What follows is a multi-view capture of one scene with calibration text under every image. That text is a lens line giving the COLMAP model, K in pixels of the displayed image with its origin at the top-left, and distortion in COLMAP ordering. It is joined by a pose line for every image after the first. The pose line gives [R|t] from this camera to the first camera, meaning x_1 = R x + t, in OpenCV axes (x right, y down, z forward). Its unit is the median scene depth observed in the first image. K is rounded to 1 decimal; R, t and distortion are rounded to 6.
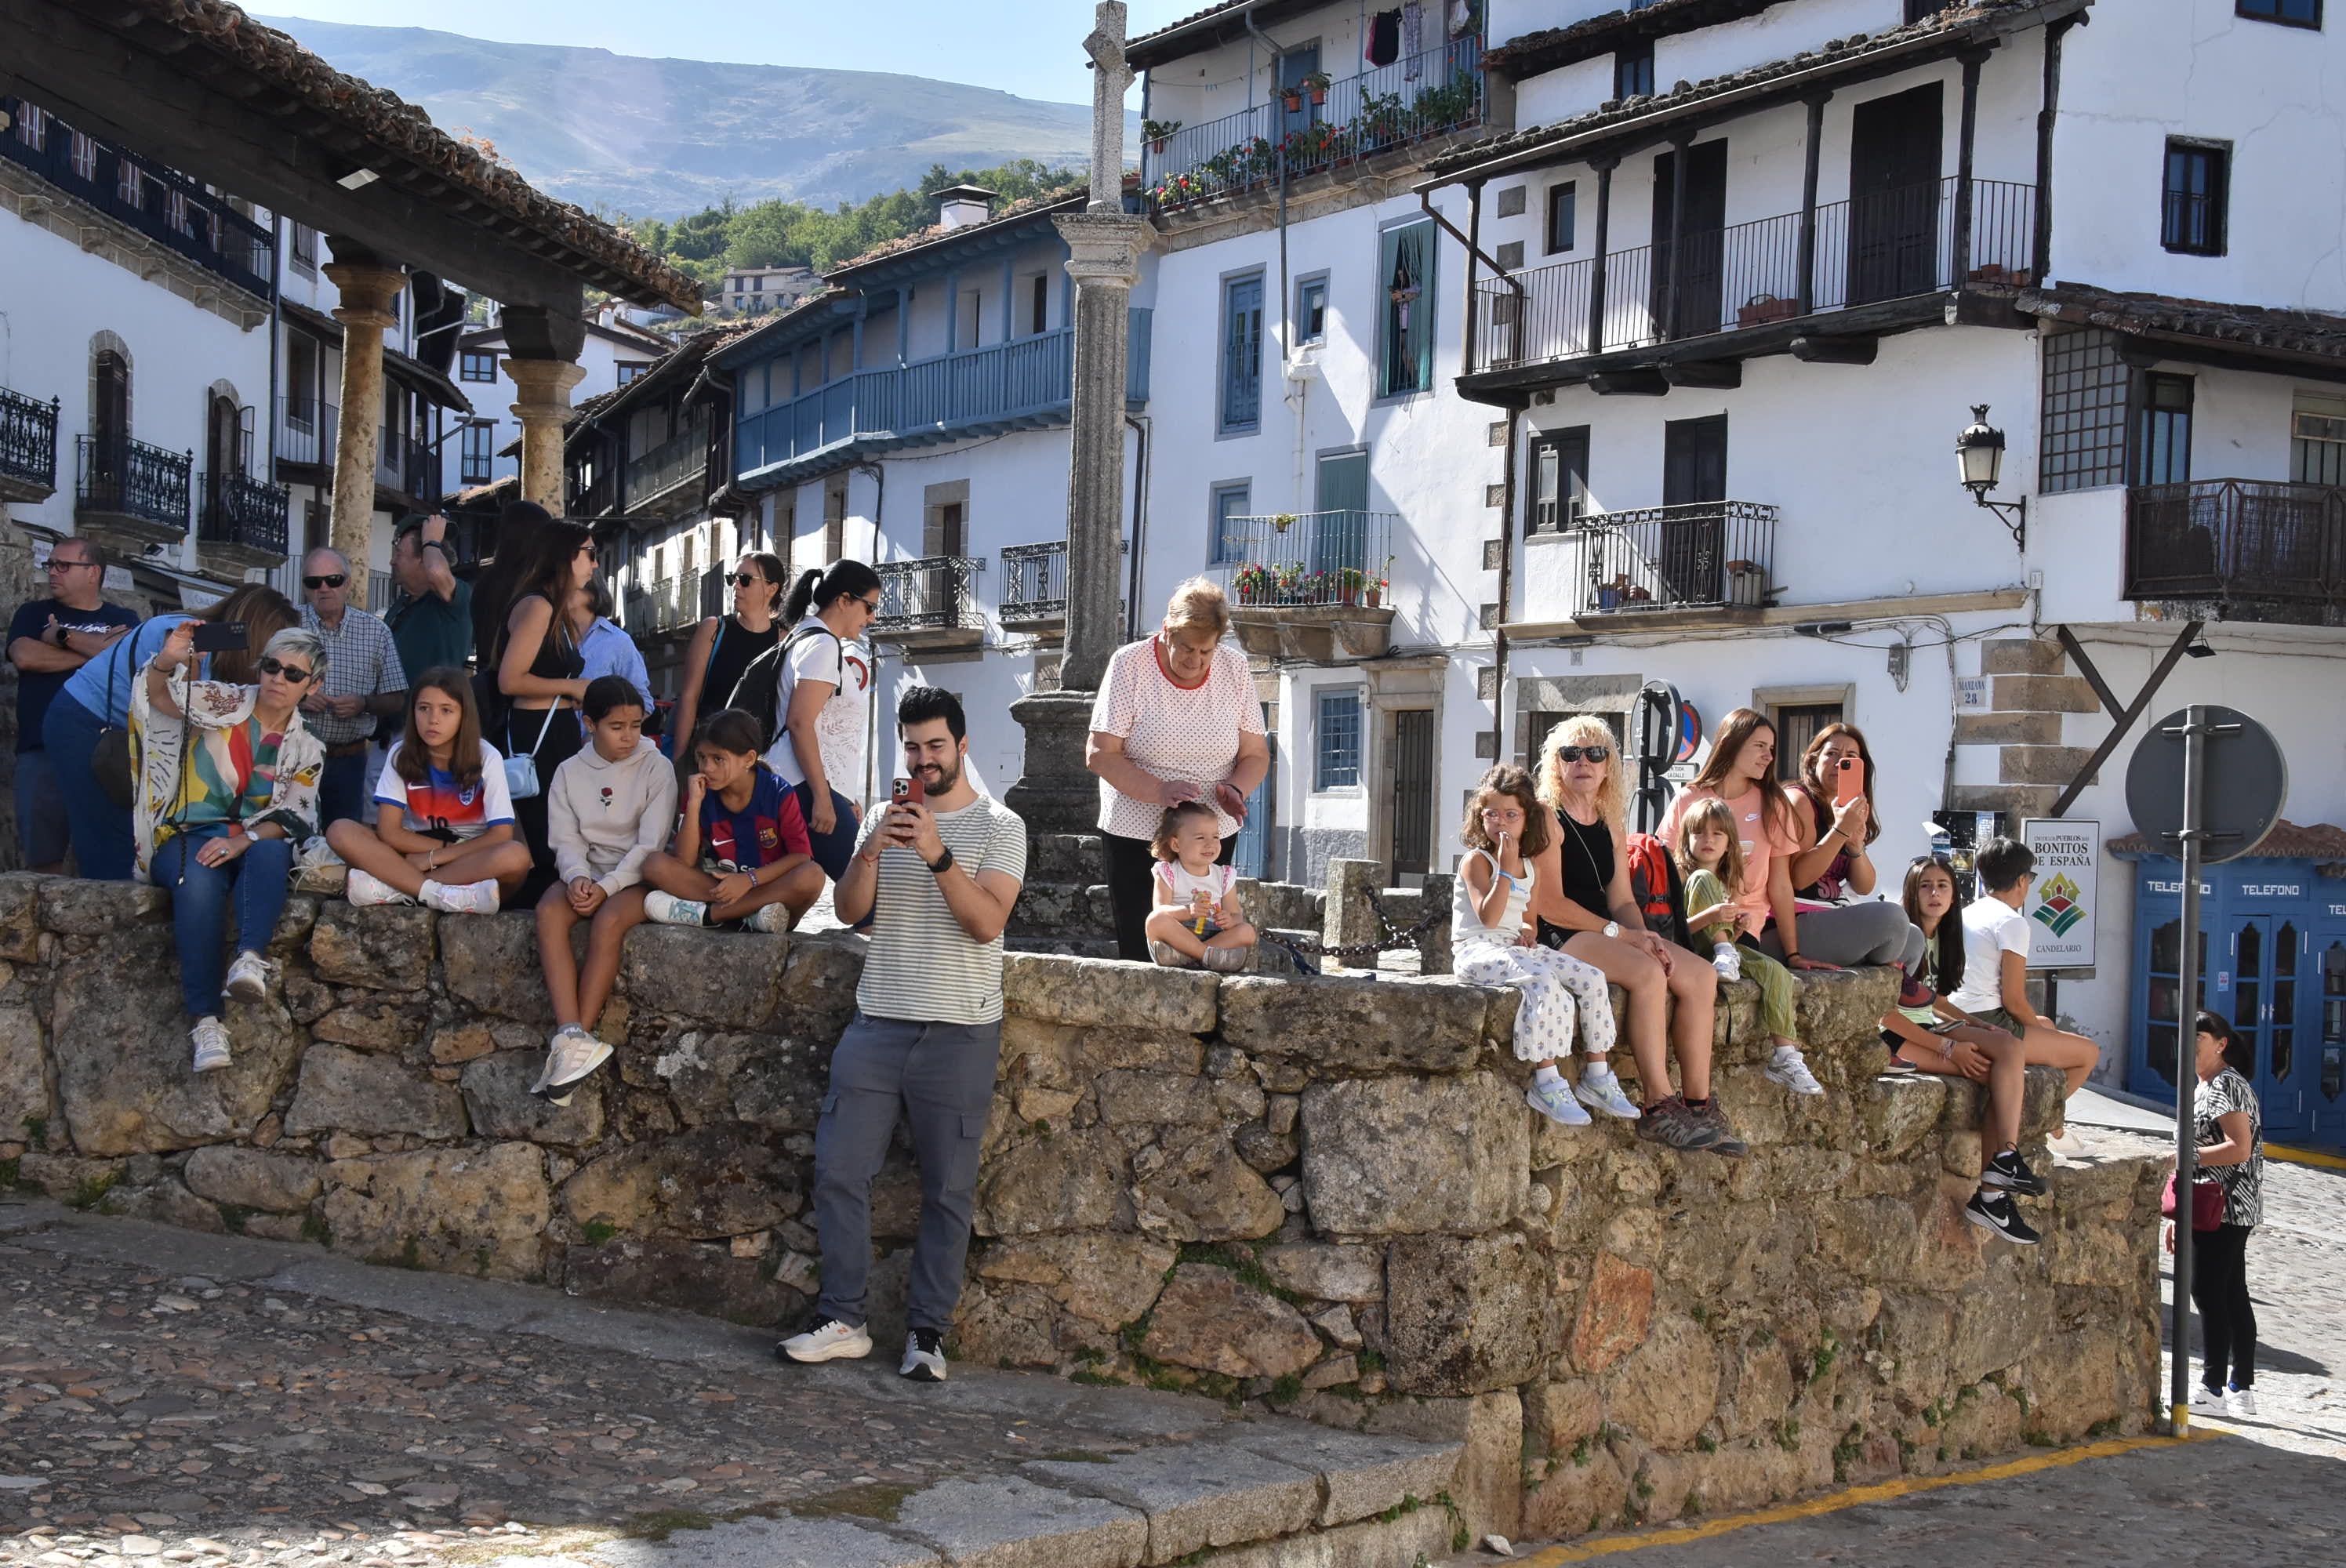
lens RADIAL K [[3029.5, 0, 1125.5], [0, 3029.5, 869.2], [0, 0, 1]] dist [0.010966, 0.221350]
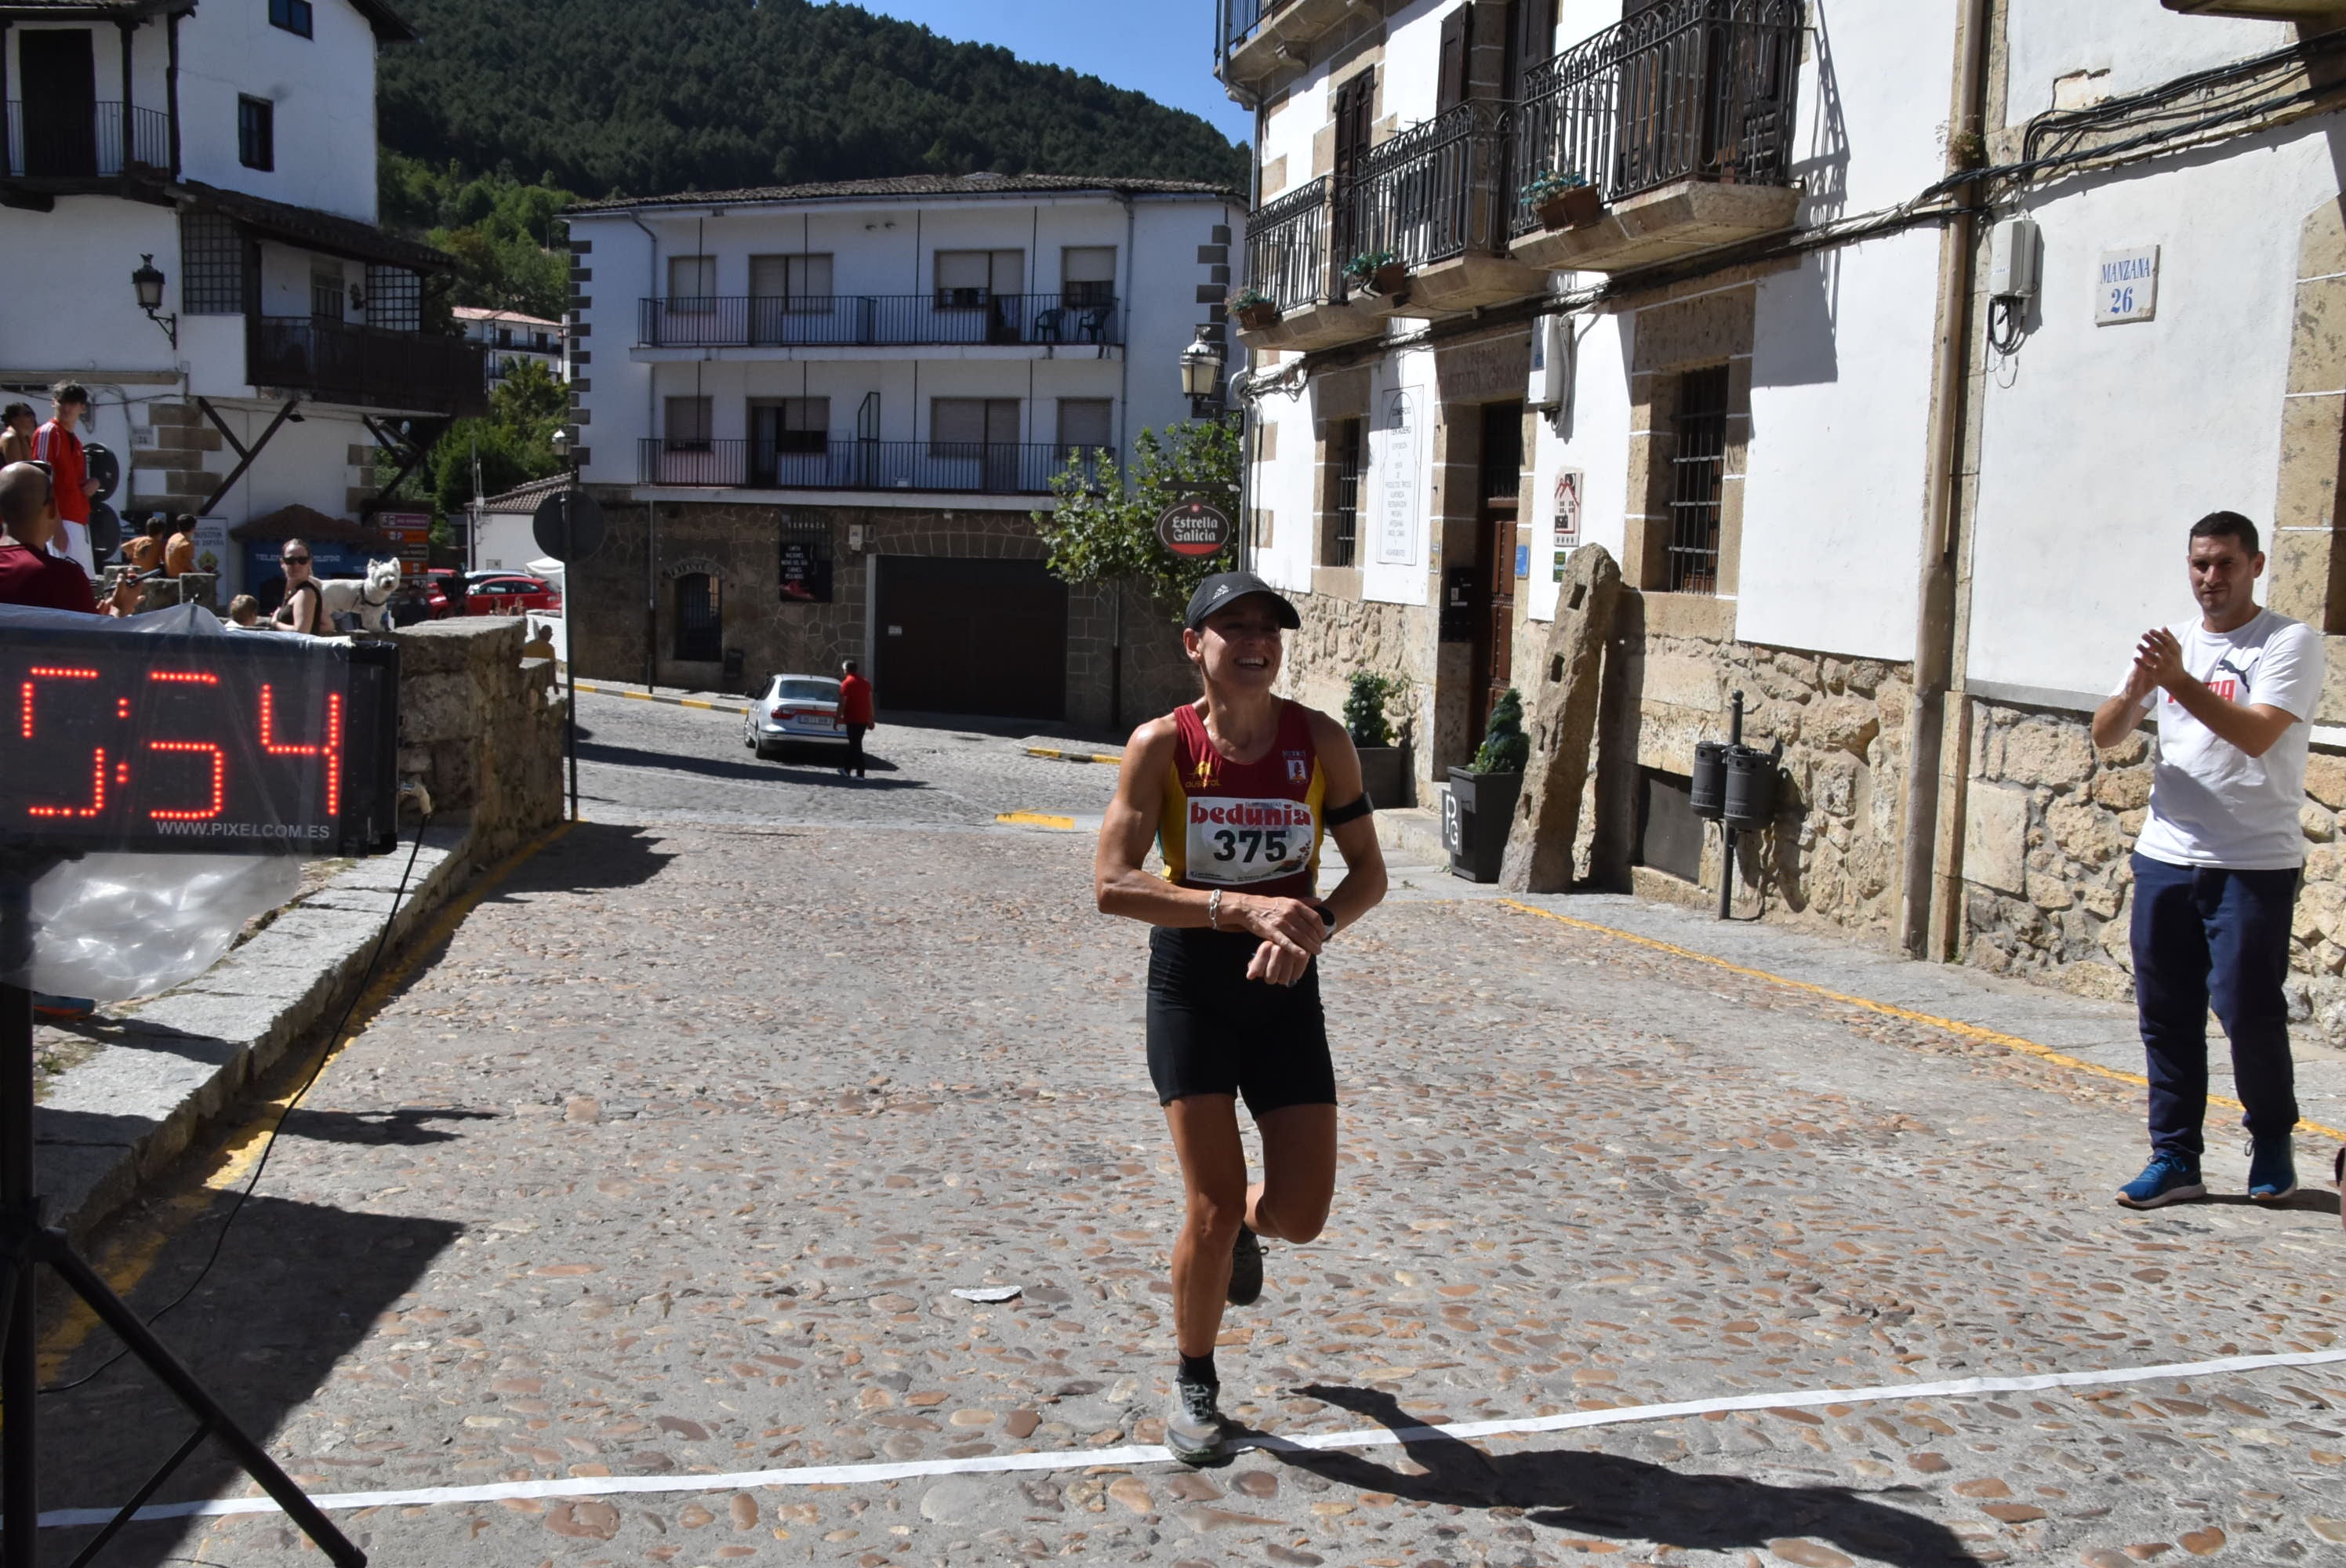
lens RADIAL K [[2159.7, 0, 1142.9], [0, 2159.7, 867.3], [0, 0, 1]] dist [-0.126112, 0.156885]
pose [[0.661152, -0.115401, 0.741323, -0.731948], [-0.005390, 0.987343, 0.158505, -0.044005], [-0.750232, -0.108792, 0.652162, -0.457834]]
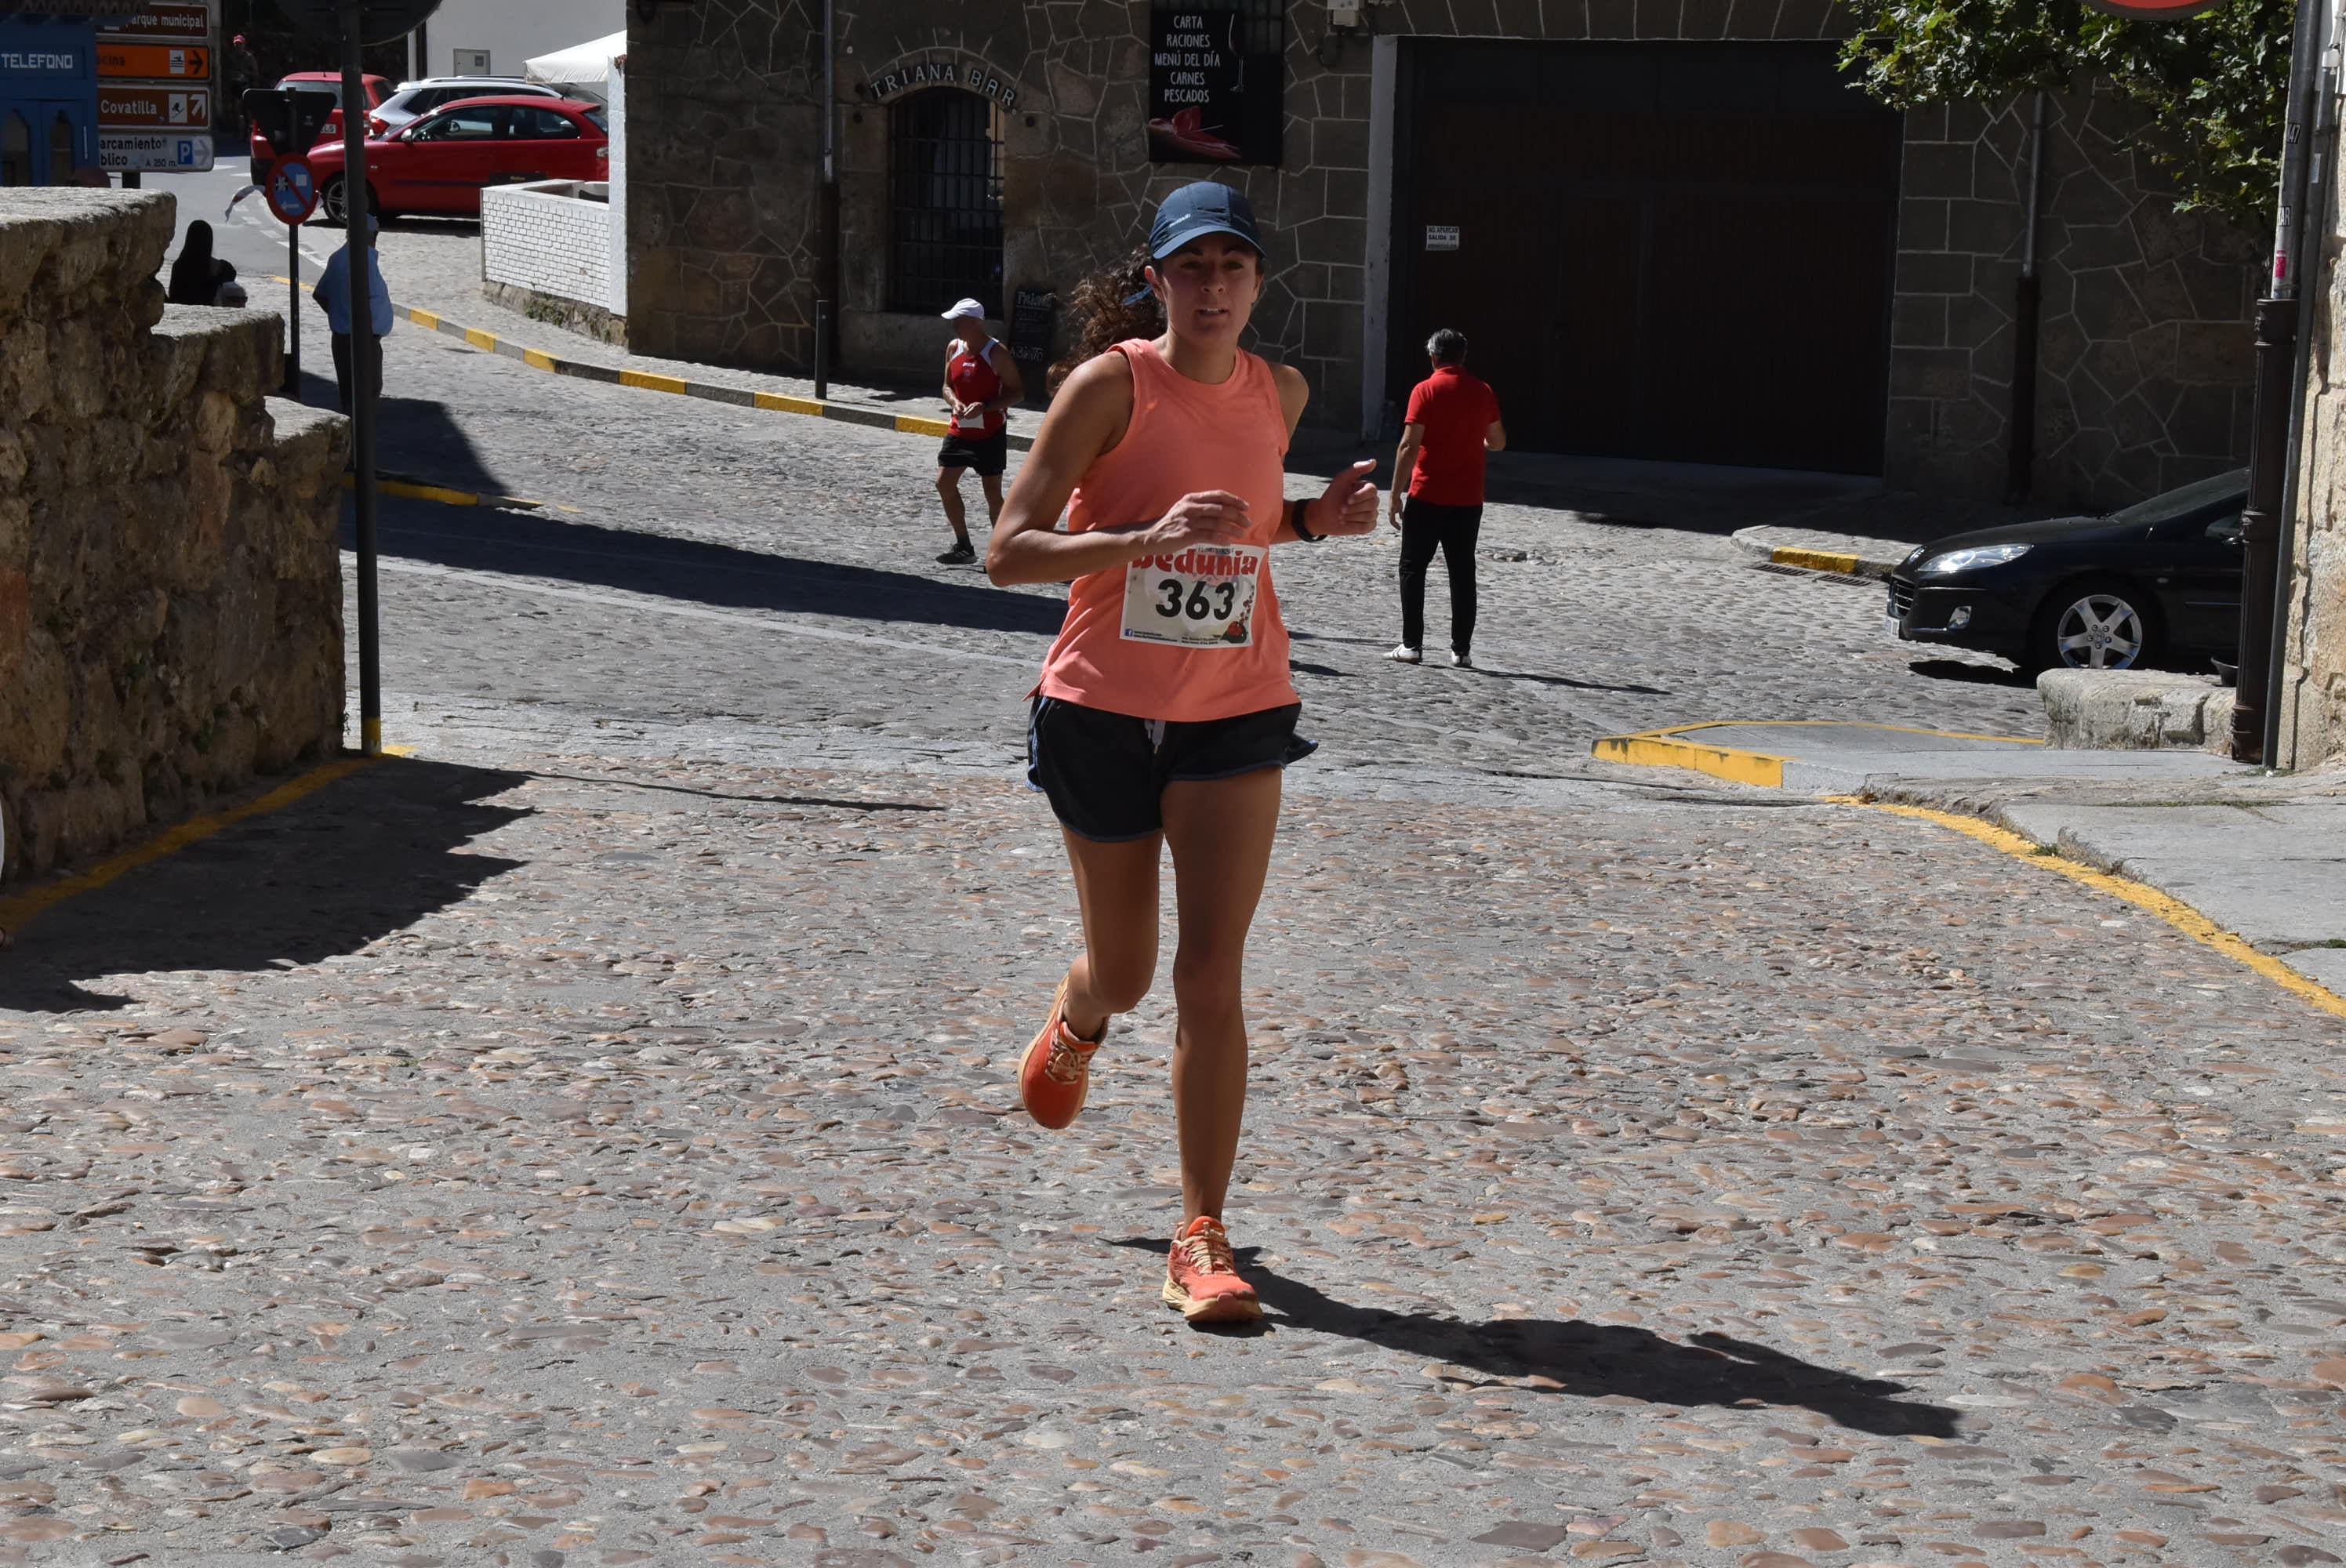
lens RADIAL K [[5352.6, 0, 1100.3], [0, 5352.6, 903.7], [0, 0, 1]] dist [0.343963, 1.084911]
pose [[0.794423, -0.108358, 0.597621, -0.500895], [0.005057, 0.985103, 0.171892, -0.033699], [-0.607344, -0.133533, 0.783136, -0.362294]]
